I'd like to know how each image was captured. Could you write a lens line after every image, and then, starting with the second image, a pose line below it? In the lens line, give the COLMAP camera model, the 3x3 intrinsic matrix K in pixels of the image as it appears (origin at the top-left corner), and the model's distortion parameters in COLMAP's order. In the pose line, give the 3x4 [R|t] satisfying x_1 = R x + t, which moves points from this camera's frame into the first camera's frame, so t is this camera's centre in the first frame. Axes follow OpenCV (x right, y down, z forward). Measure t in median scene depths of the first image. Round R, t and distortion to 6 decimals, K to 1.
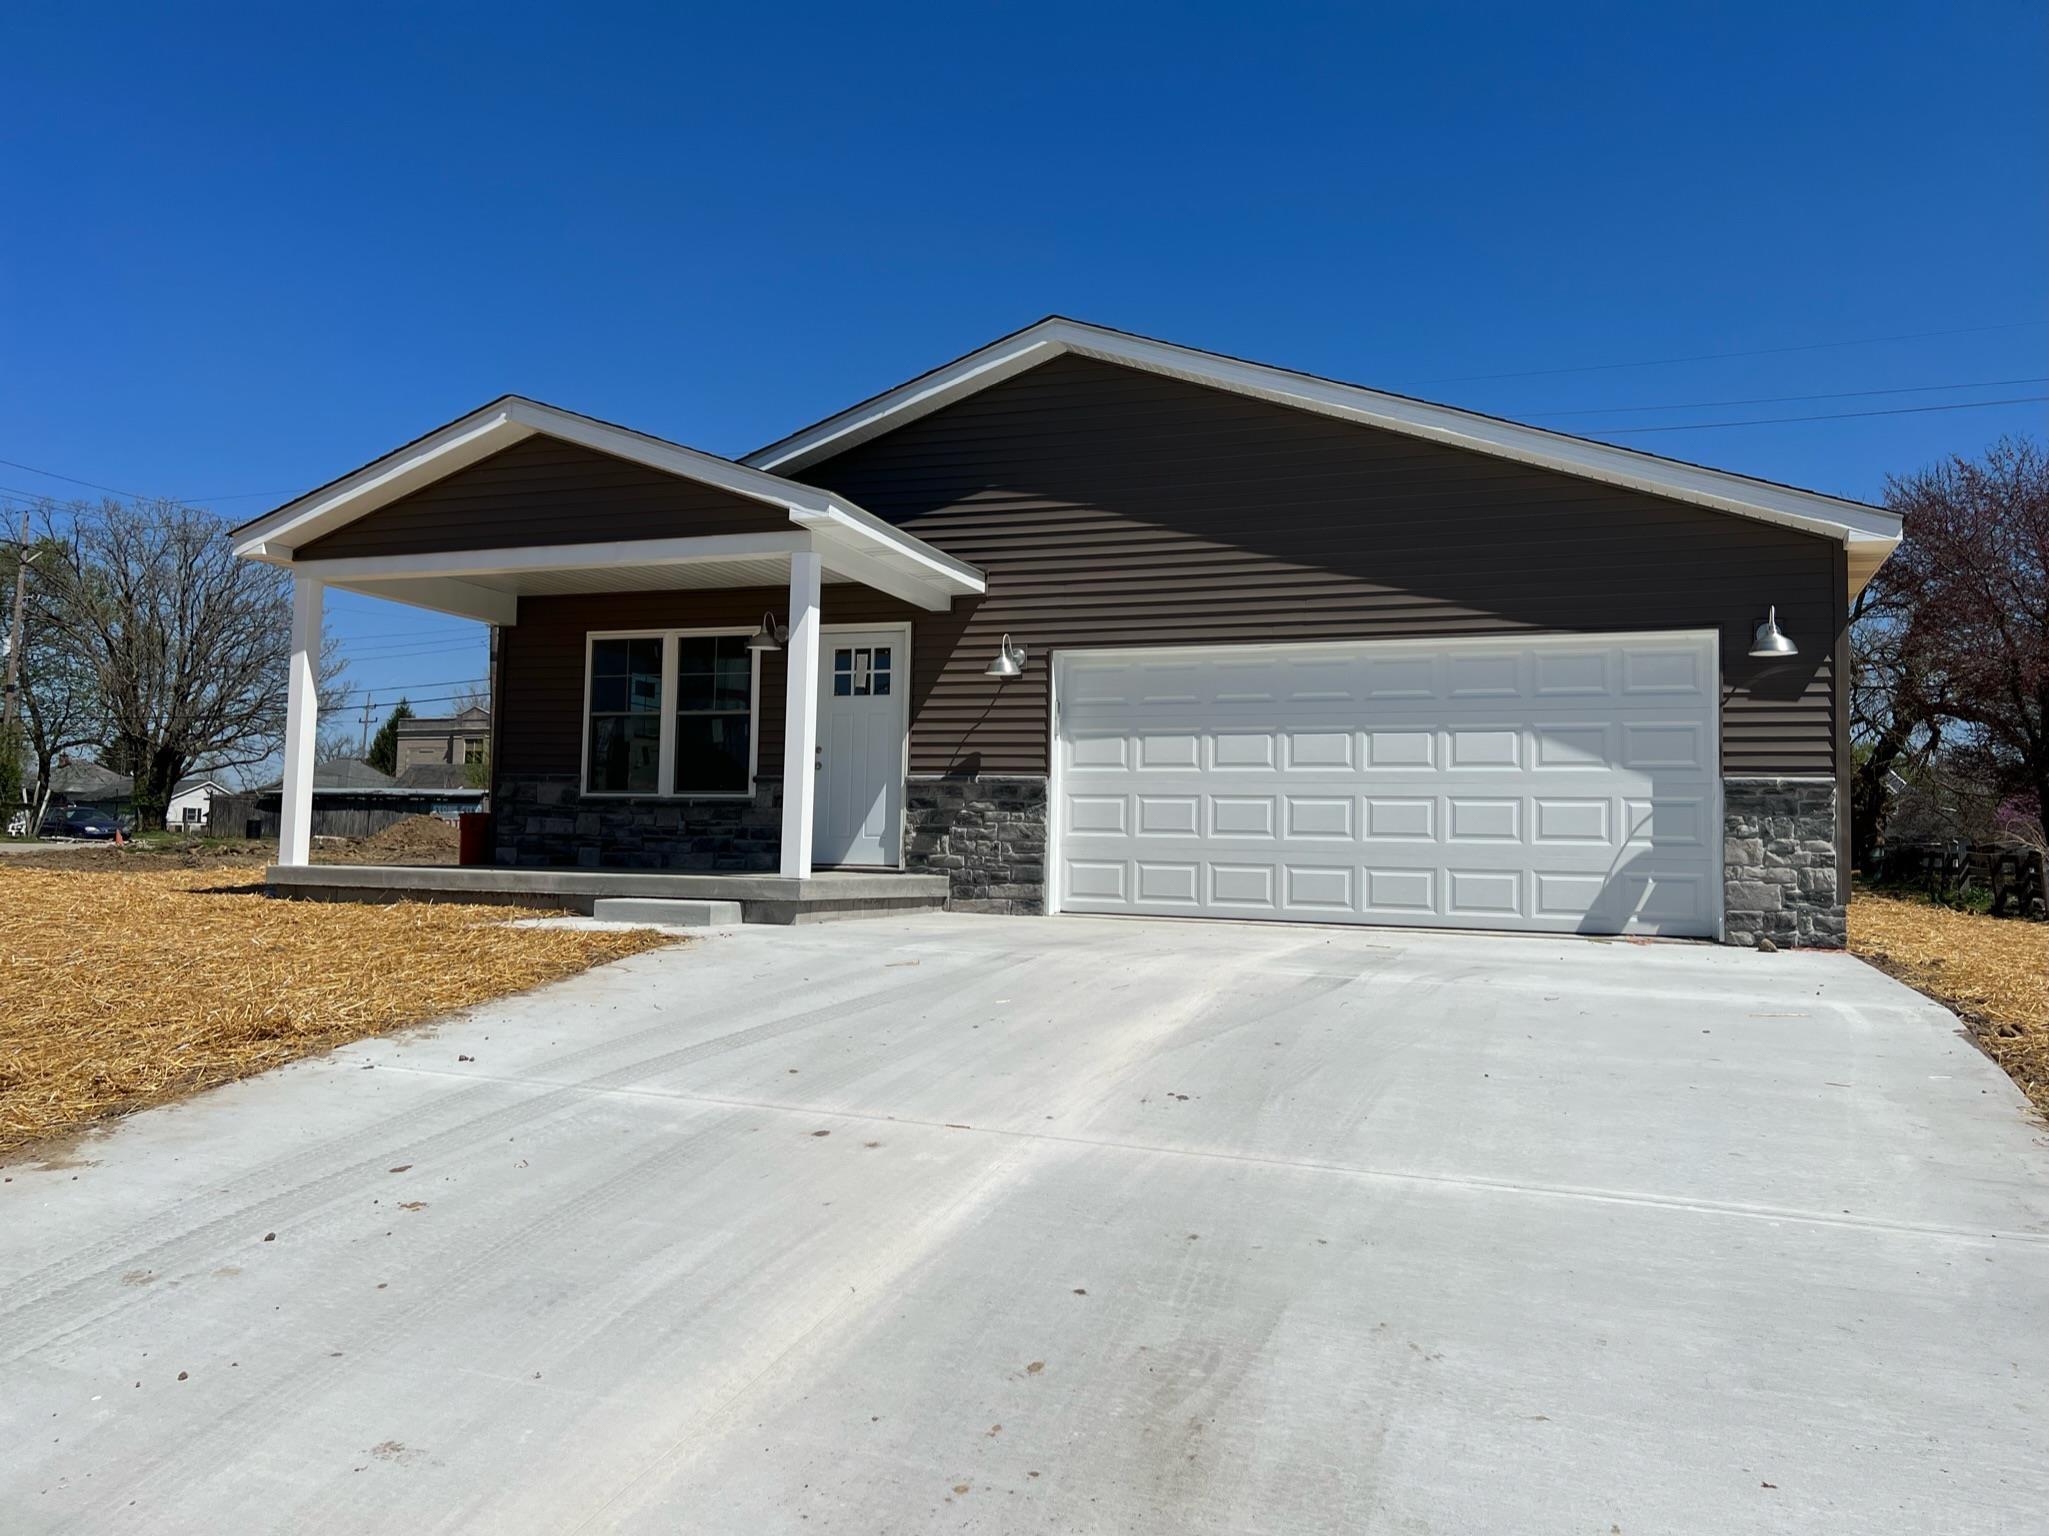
lens RADIAL K [[1533.3, 0, 1024.5], [0, 1533.3, 768.0], [0, 0, 1]] dist [0.165469, -0.297805]
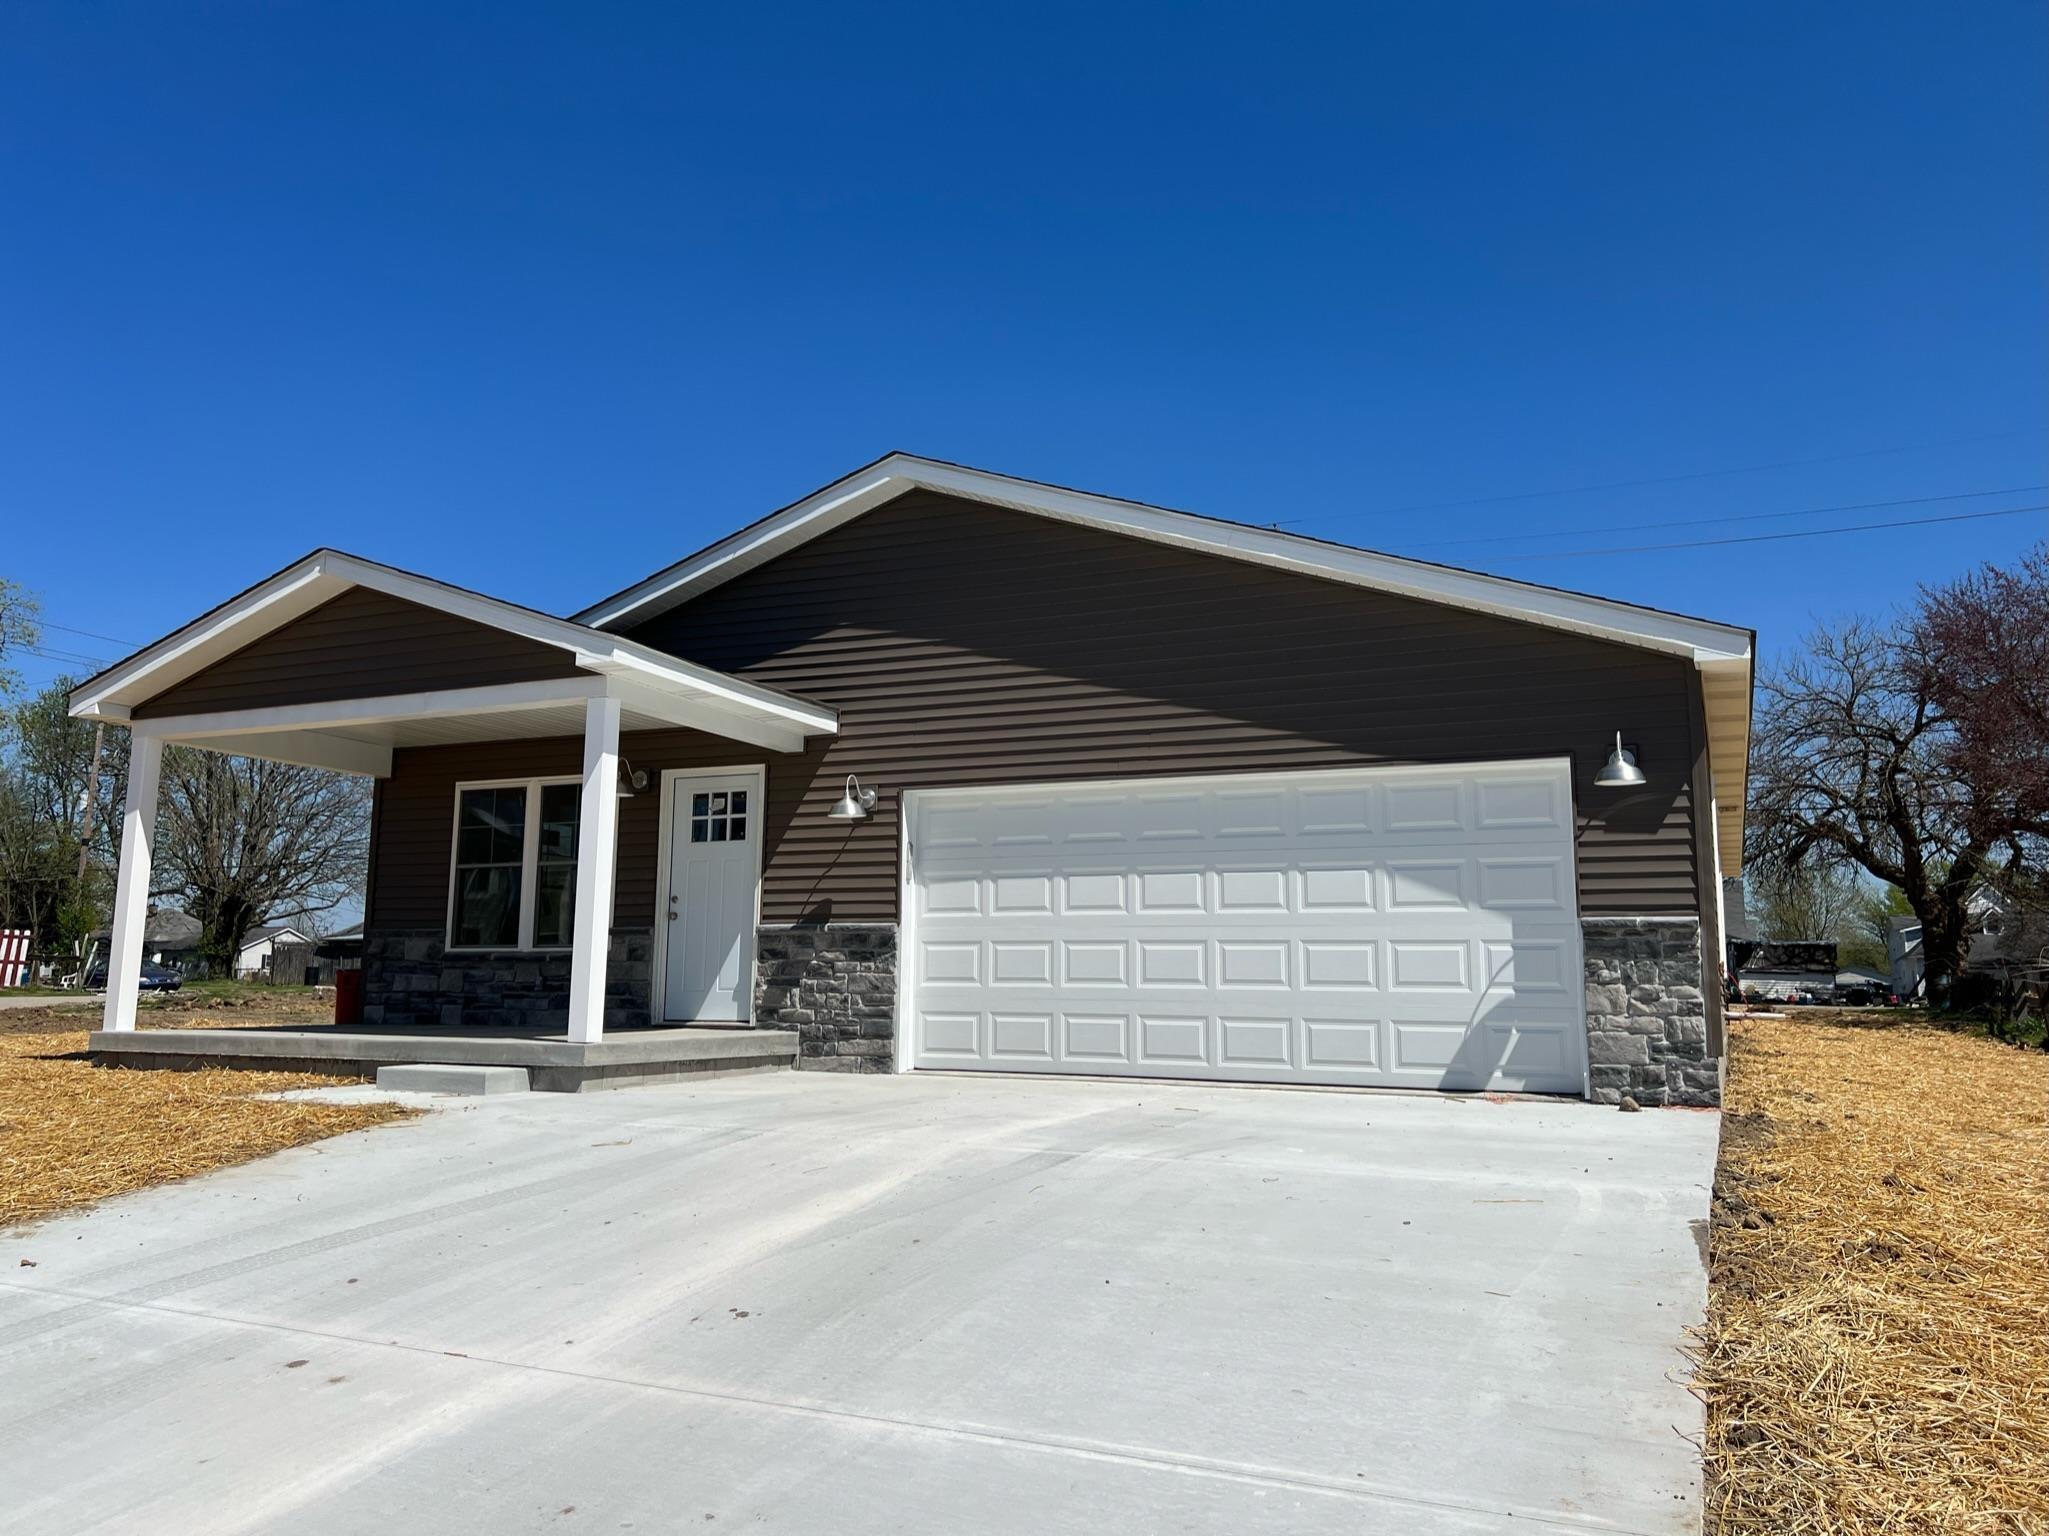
lens RADIAL K [[1538.3, 0, 1008.0], [0, 1538.3, 760.5], [0, 0, 1]] dist [0.138533, -0.286392]
pose [[0.997713, -0.023110, -0.063515, 0.143664], [0.017355, 0.995817, -0.089707, -0.007969], [0.065322, 0.088400, 0.993941, 0.048464]]
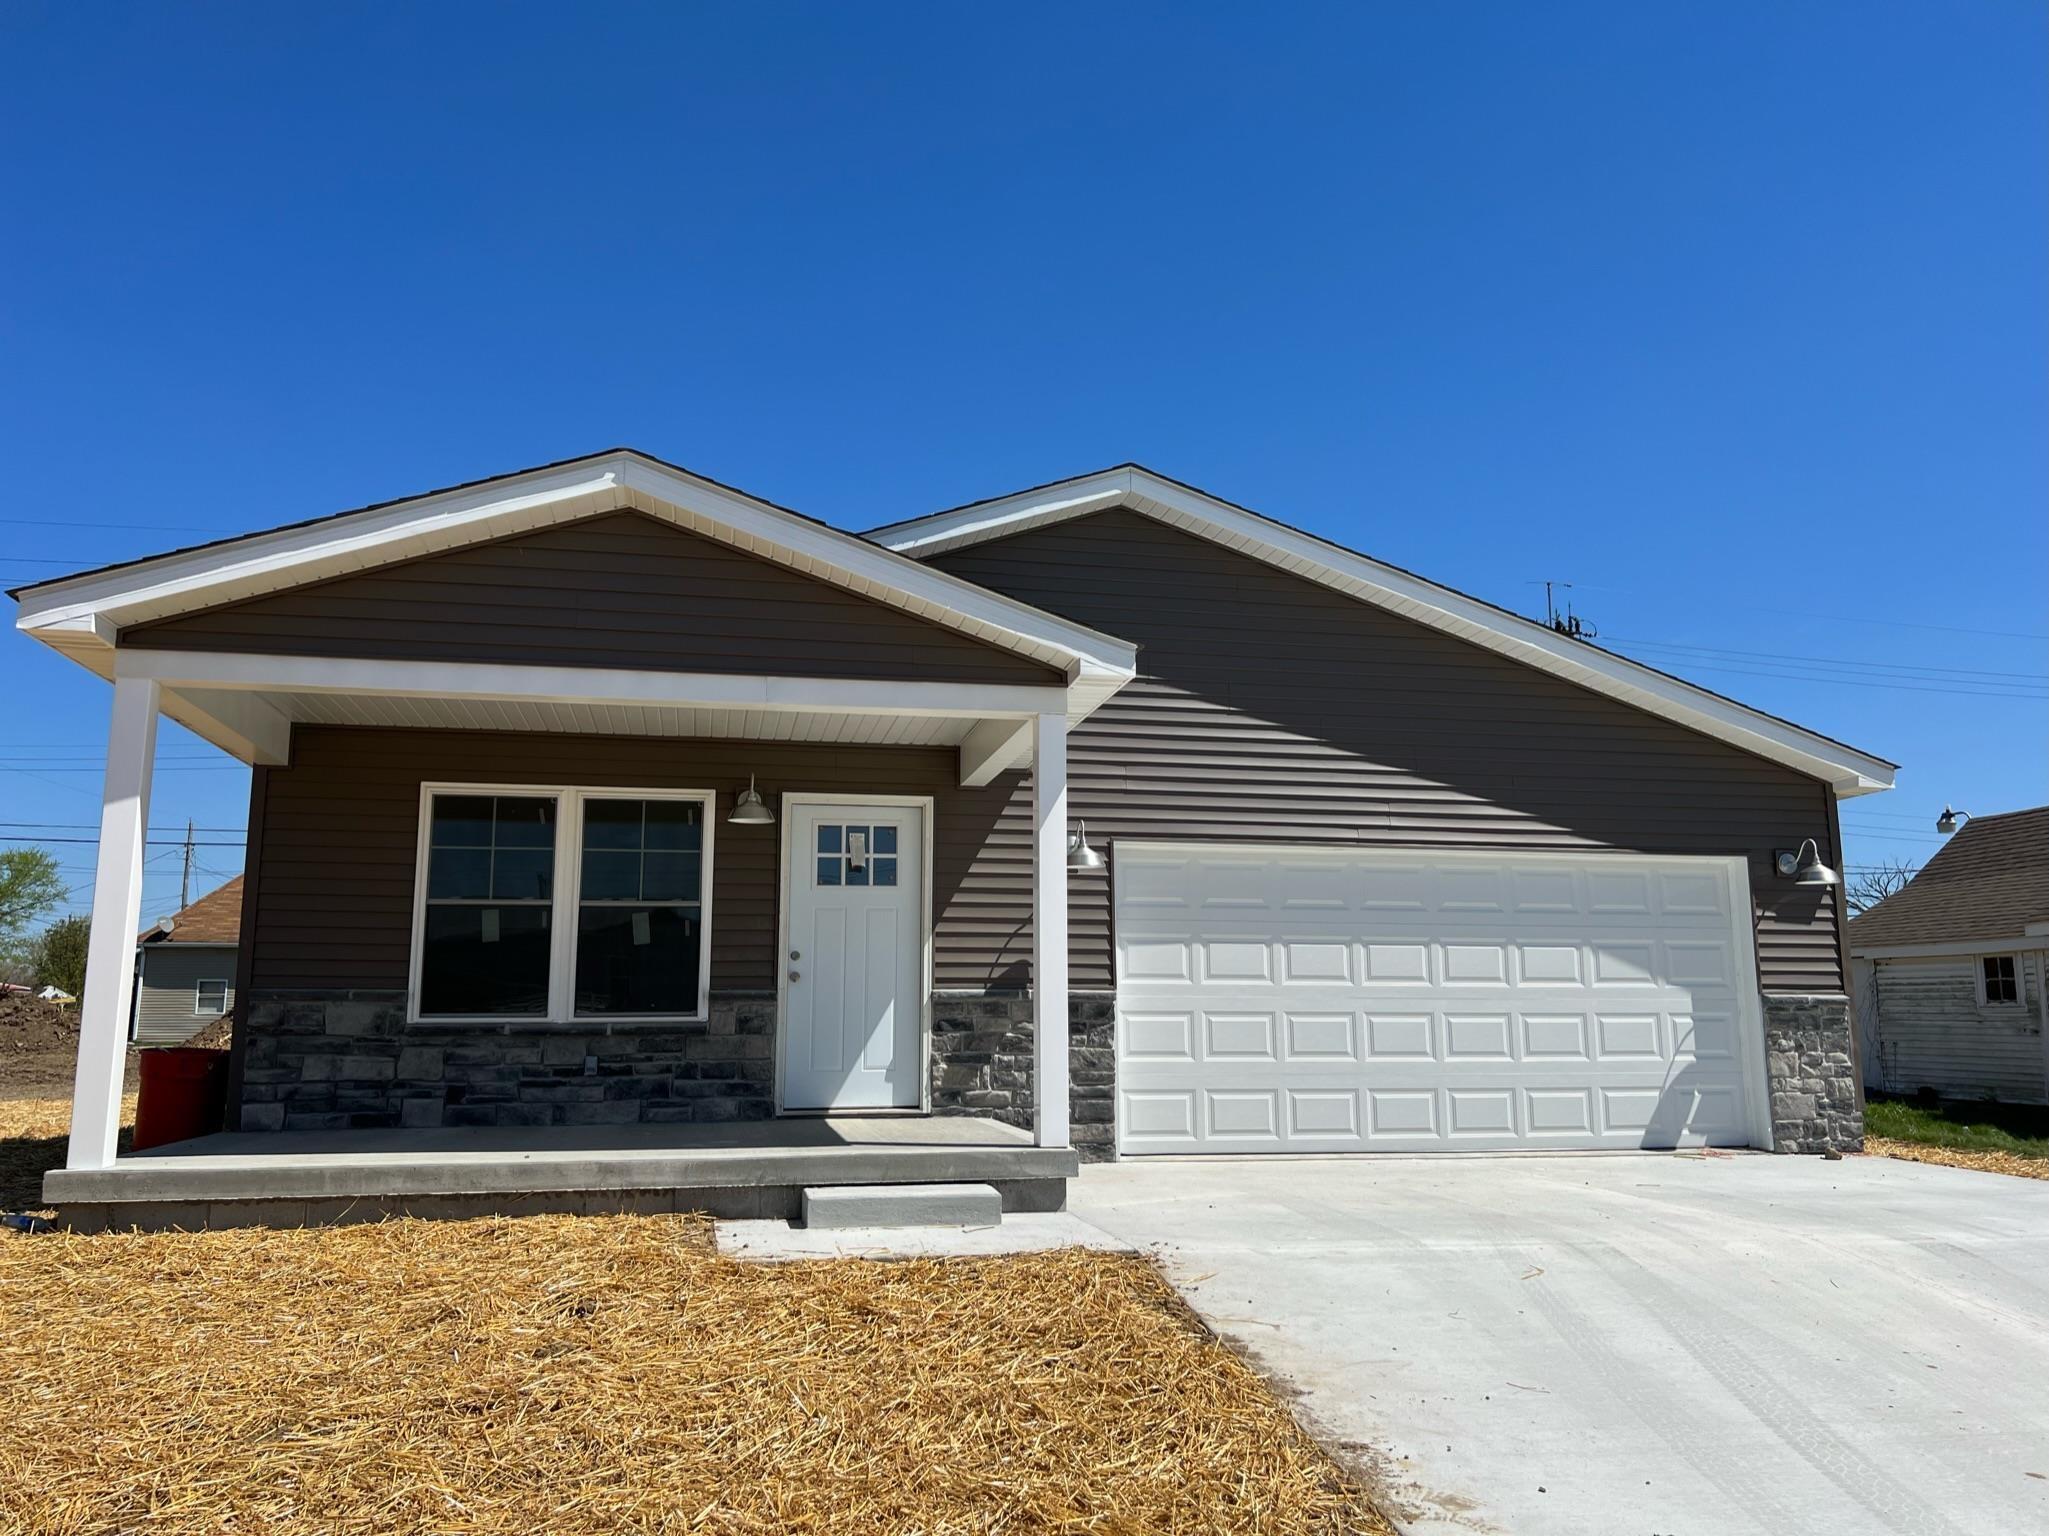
lens RADIAL K [[1548.1, 0, 1024.5], [0, 1548.1, 768.0], [0, 0, 1]] dist [0.112878, -0.194195]
pose [[0.842369, 0.064525, 0.535025, -0.481524], [-0.010058, 0.994516, -0.104104, -0.026495], [-0.538808, 0.082312, 0.838398, 0.297635]]
